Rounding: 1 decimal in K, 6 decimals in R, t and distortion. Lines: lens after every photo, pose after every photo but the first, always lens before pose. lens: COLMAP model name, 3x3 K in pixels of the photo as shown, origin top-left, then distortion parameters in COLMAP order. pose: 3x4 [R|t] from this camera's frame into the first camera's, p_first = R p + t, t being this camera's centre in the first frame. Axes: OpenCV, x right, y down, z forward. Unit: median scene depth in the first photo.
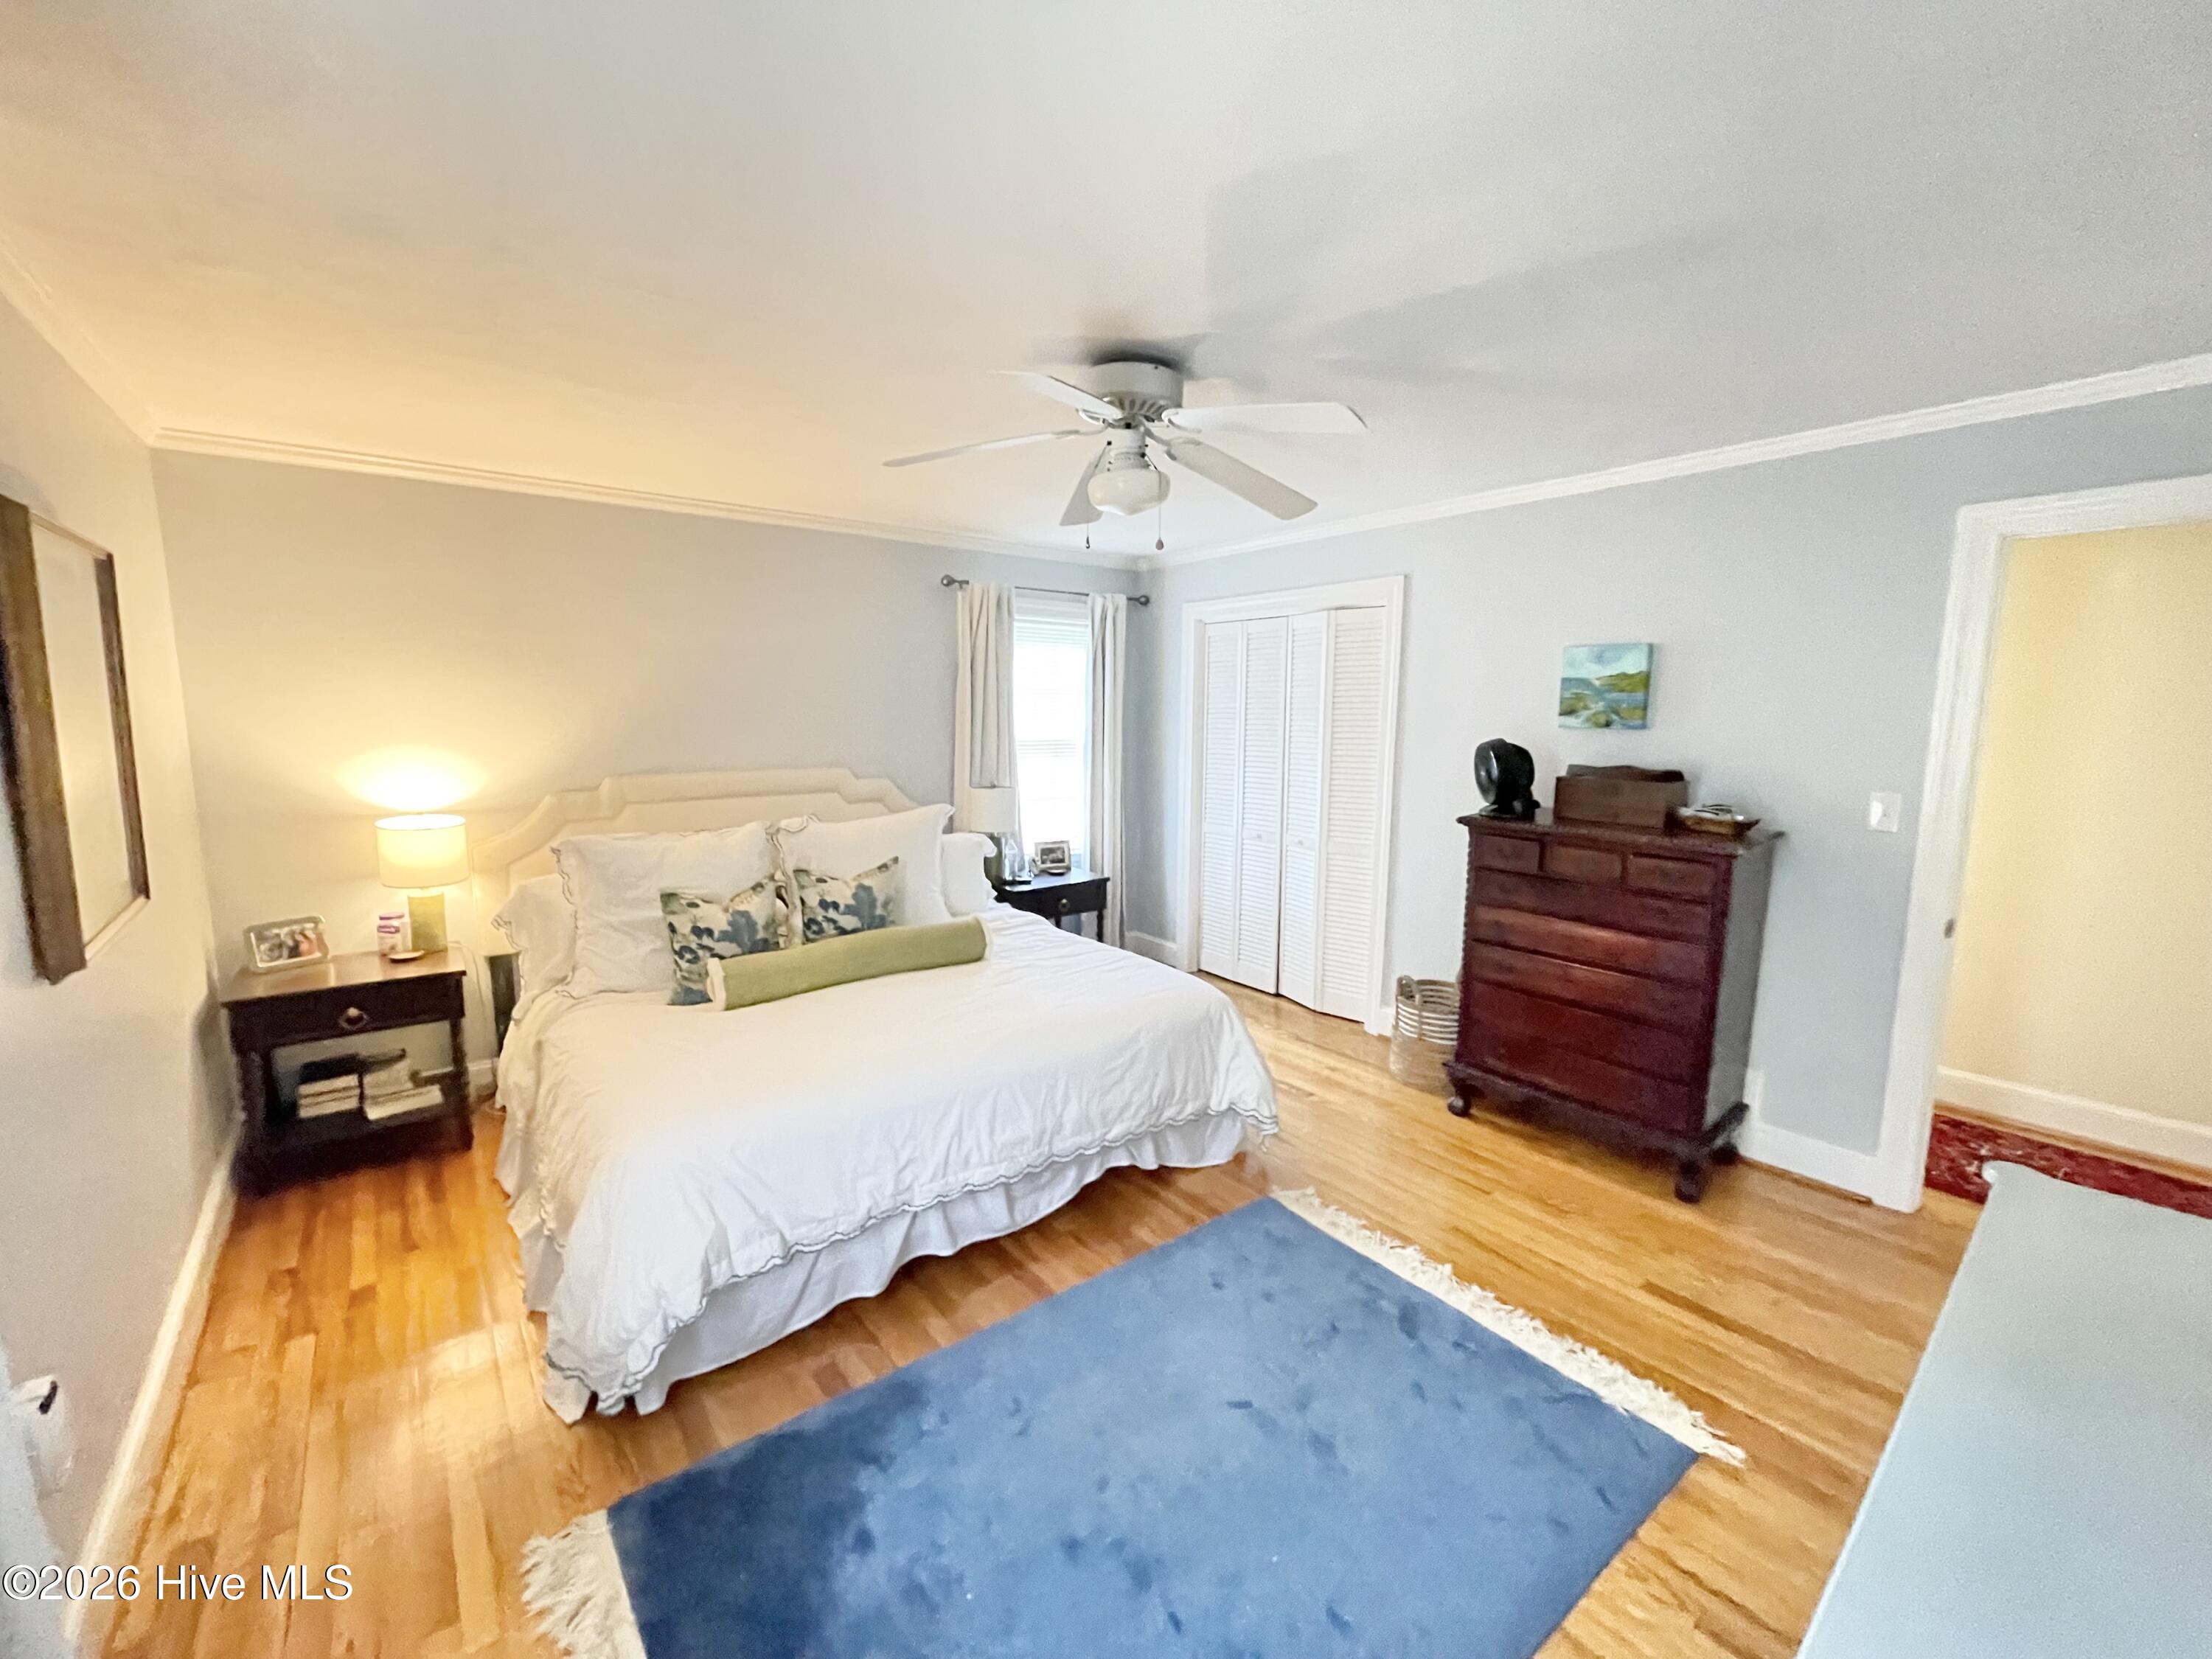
lens RADIAL K [[886.1, 0, 1108.4], [0, 886.1, 826.1], [0, 0, 1]] dist [0.002529, -0.001042]
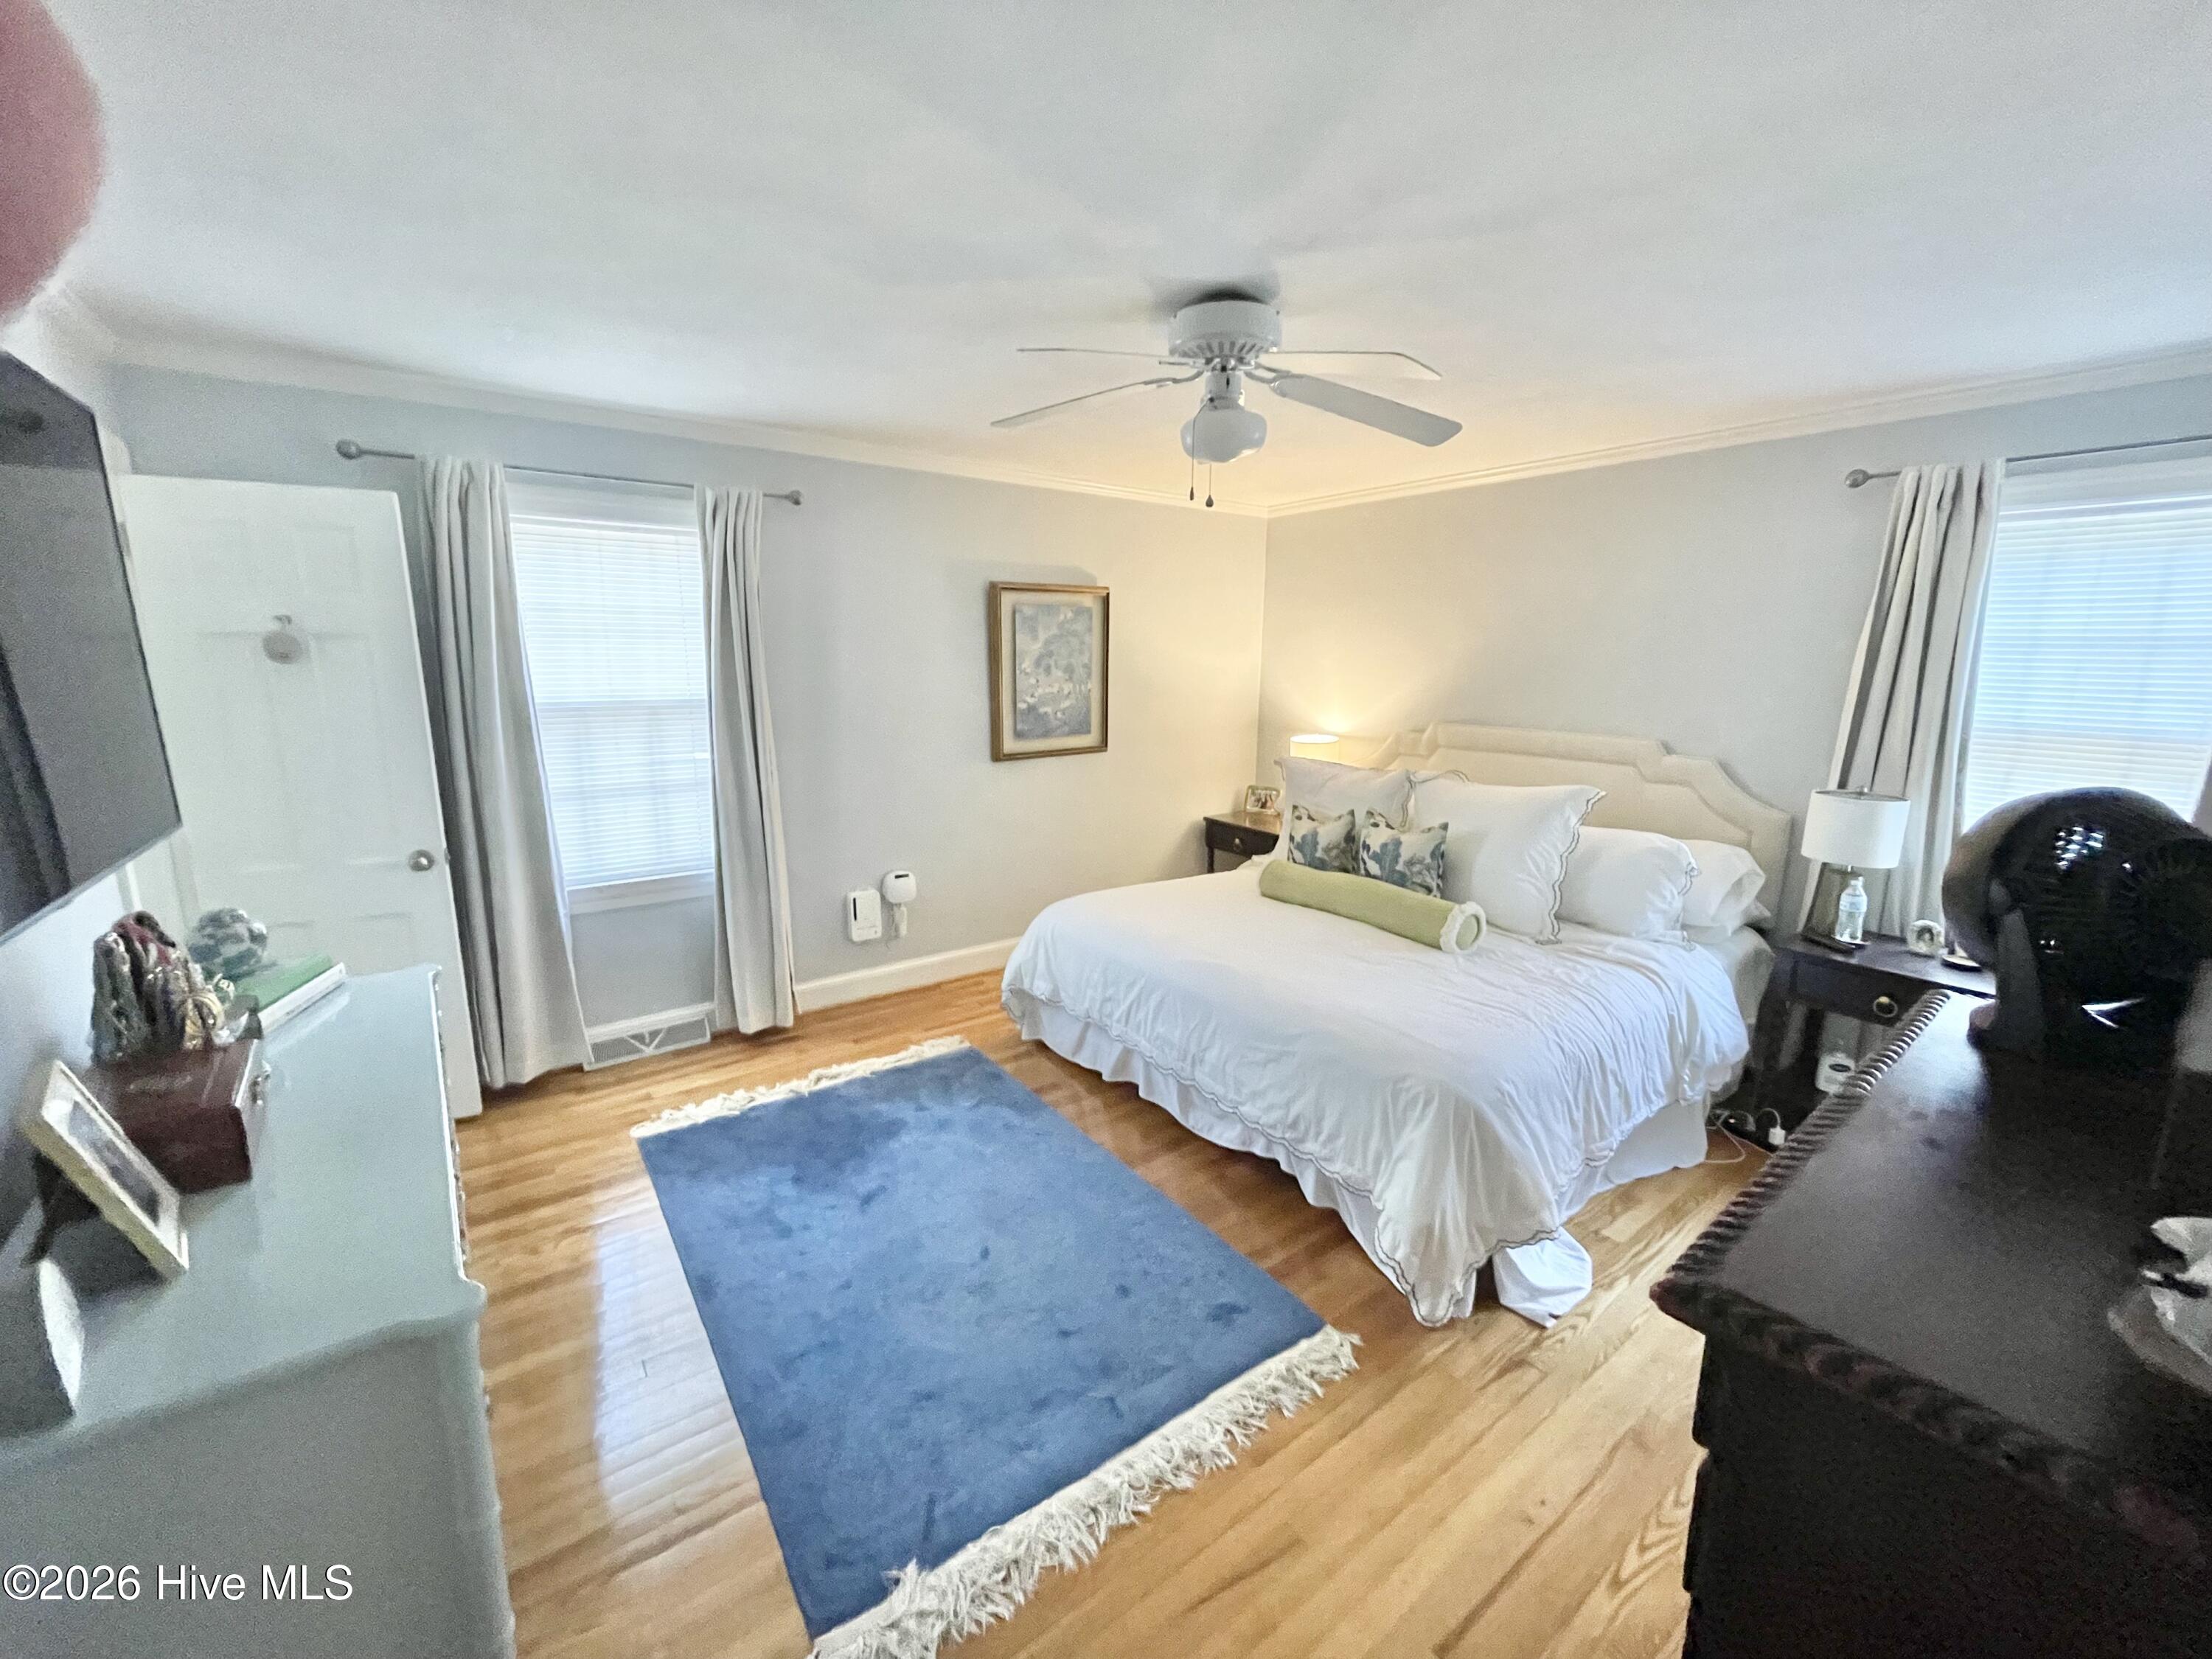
lens RADIAL K [[886.1, 0, 1107.8], [0, 886.1, 815.0], [0, 0, 1]] dist [0.002529, -0.001042]
pose [[-0.027461, 0.173163, -0.984510, 0.871190], [-0.138629, 0.974705, 0.175305, -0.110770], [0.989964, 0.141296, -0.002761, 0.777822]]
